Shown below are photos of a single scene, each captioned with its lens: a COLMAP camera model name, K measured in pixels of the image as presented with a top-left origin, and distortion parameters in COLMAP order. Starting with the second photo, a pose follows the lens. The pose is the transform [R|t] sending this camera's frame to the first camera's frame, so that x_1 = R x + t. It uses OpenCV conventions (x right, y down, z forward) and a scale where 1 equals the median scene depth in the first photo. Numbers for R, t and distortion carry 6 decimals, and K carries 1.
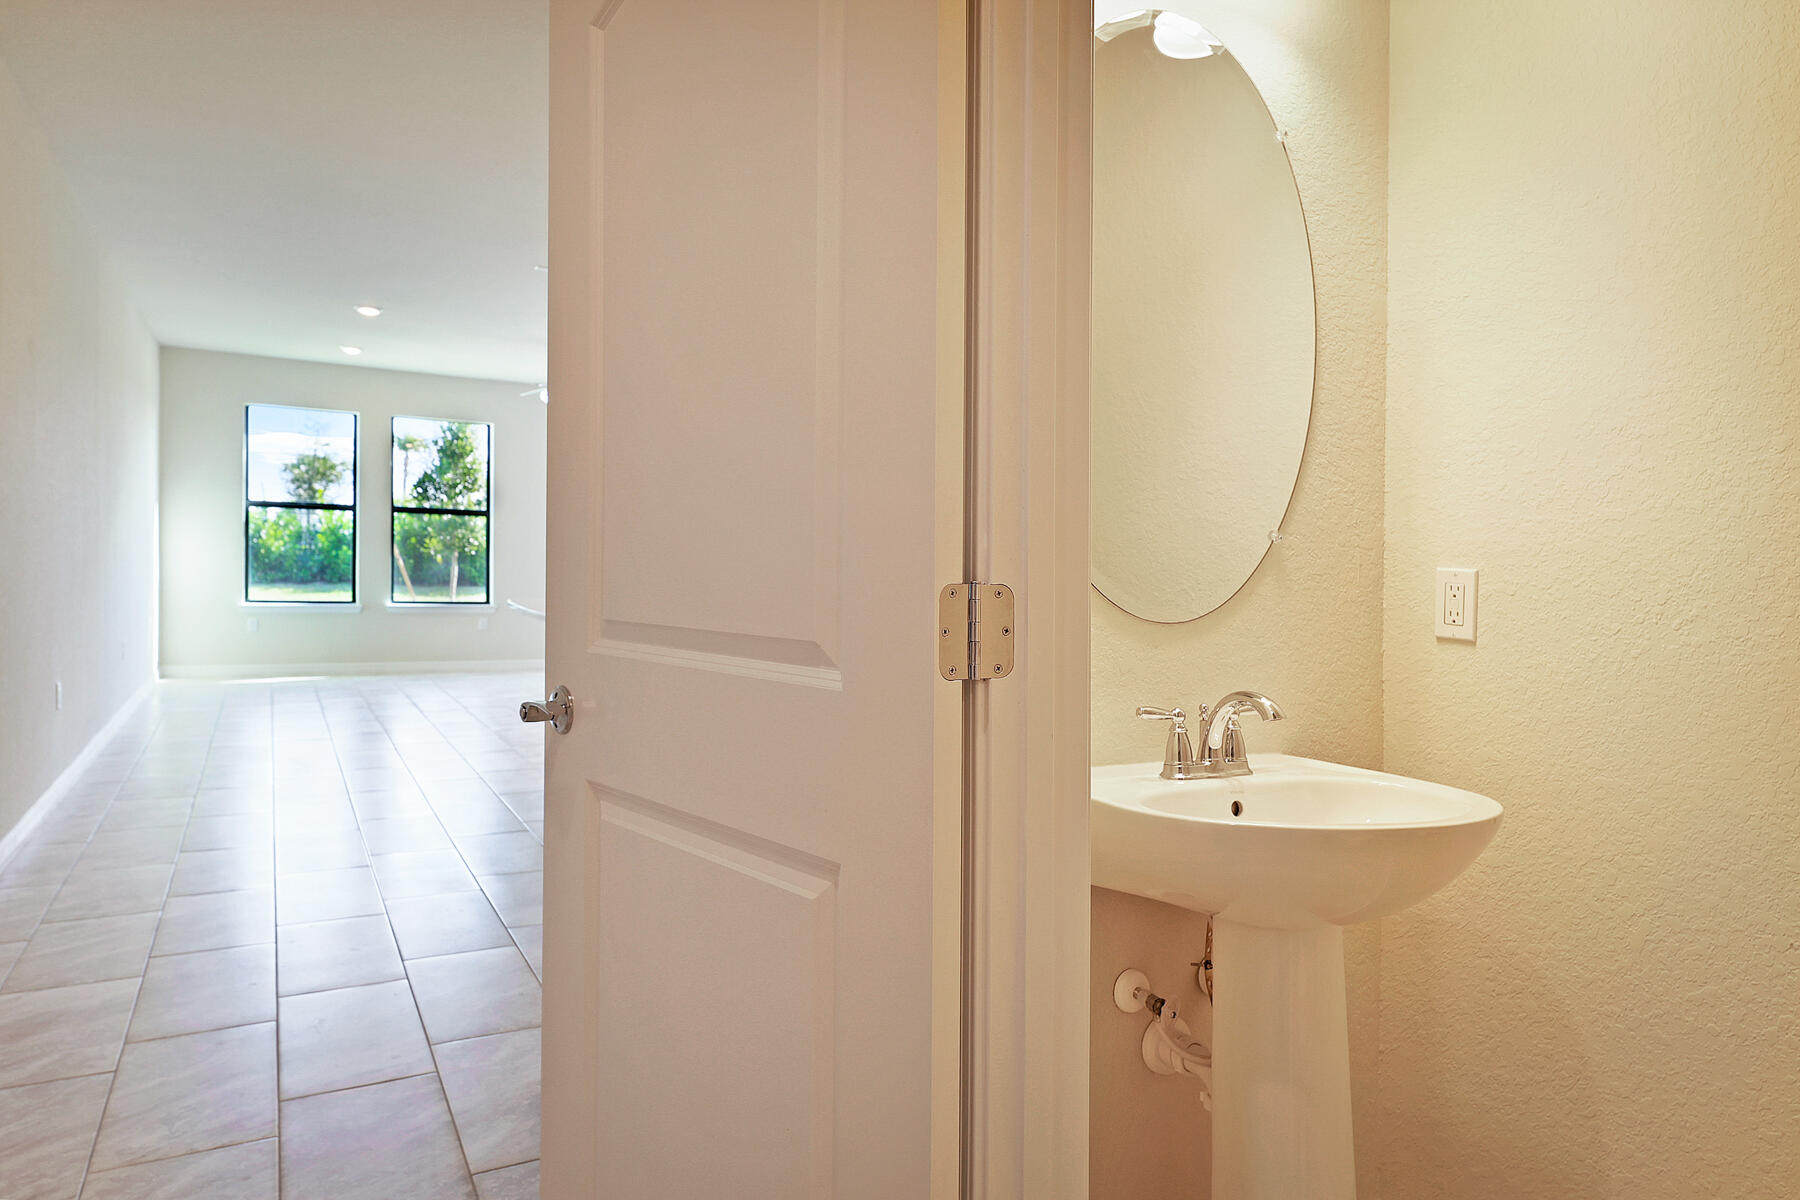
lens RADIAL K [[1121.3, 0, 899.8], [0, 1121.3, 623.5], [0, 0, 1]] dist [0.042806, -0.034458]
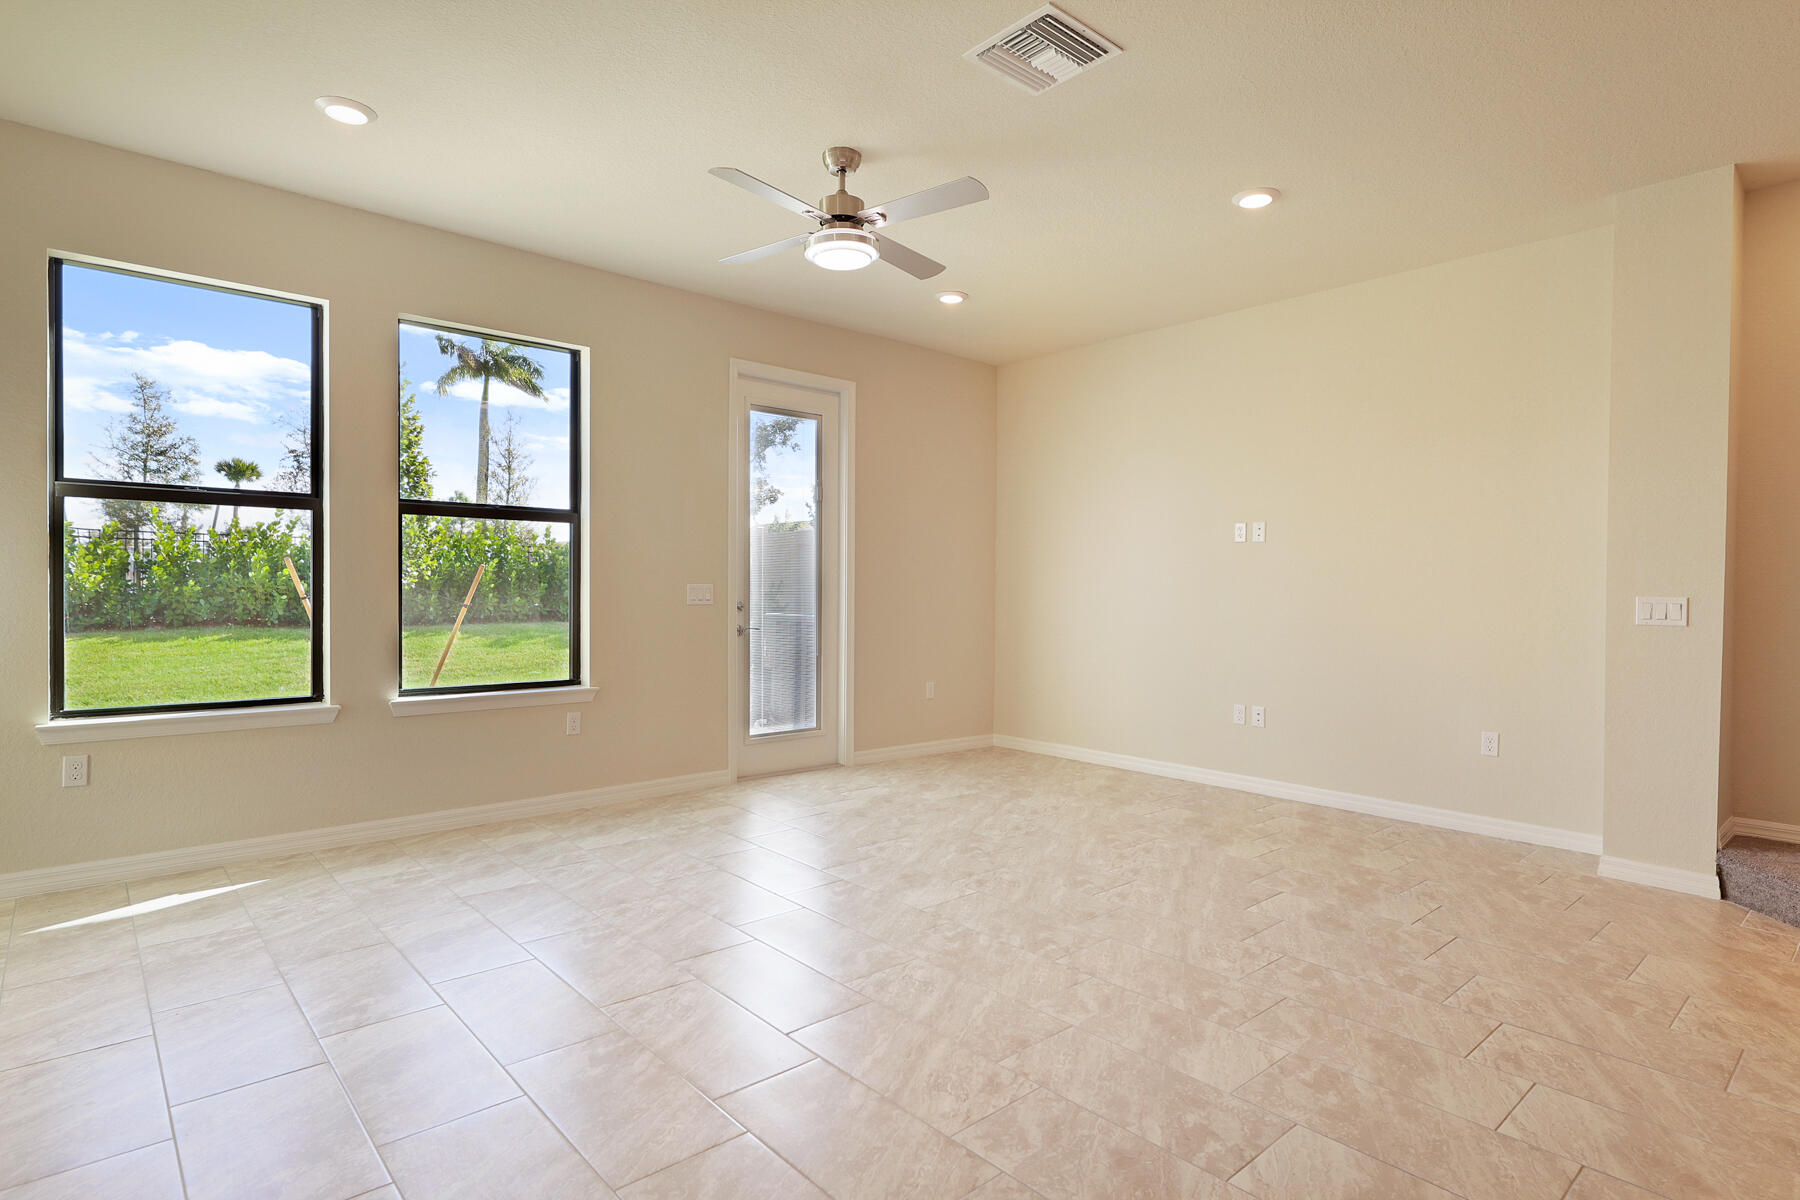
lens RADIAL K [[939.0, 0, 910.6], [0, 939.0, 604.7], [0, 0, 1]] dist [0.008674, -0.000670]
pose [[0.975206, -0.027800, 0.219548, -0.280908], [0.033966, 0.999126, -0.024359, -0.034969], [-0.218679, 0.031212, 0.975298, 0.479151]]
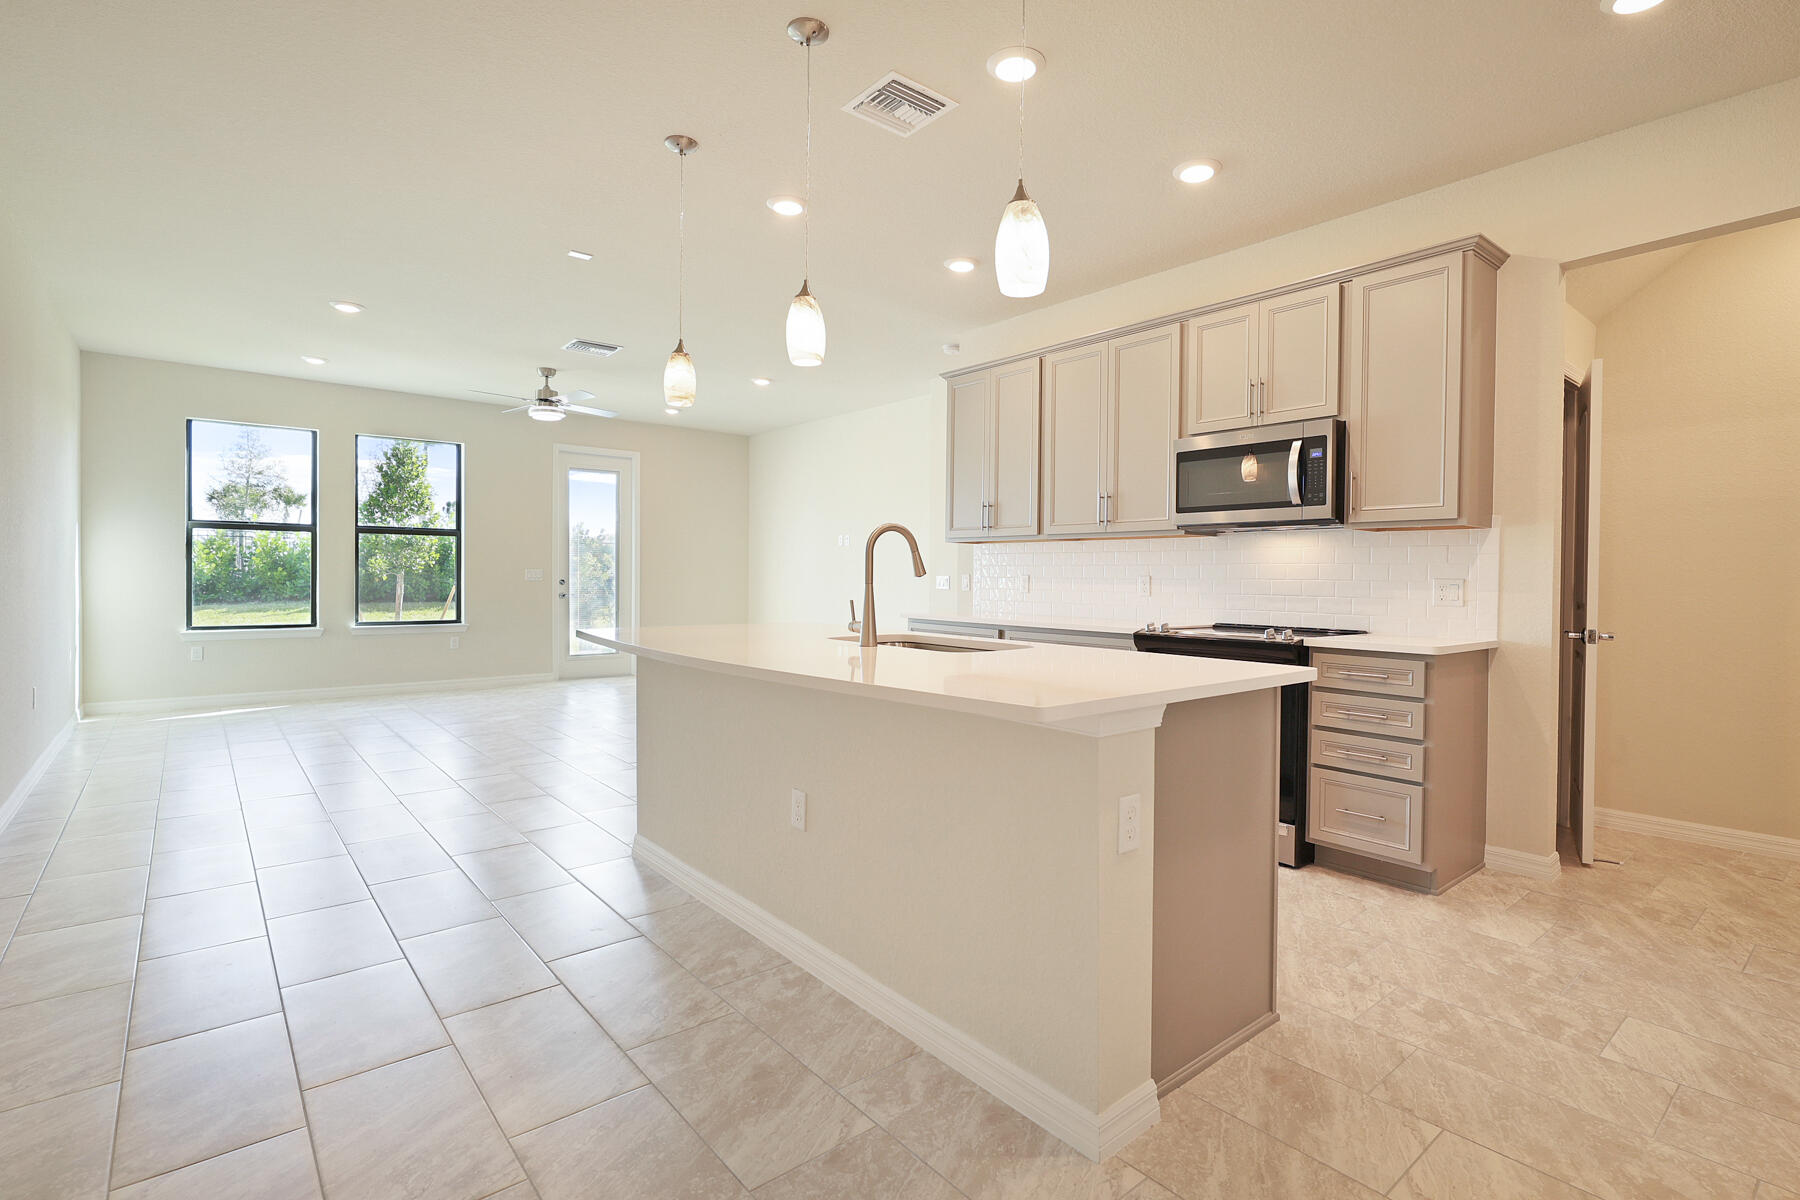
lens RADIAL K [[854.9, 0, 924.8], [0, 854.9, 592.9], [0, 0, 1]] dist [-0.001221, -0.000125]
pose [[0.979139, -0.027302, 0.201350, -0.106540], [0.032311, 0.999244, -0.021630, -0.012690], [-0.200607, 0.027684, 0.979281, 0.161731]]
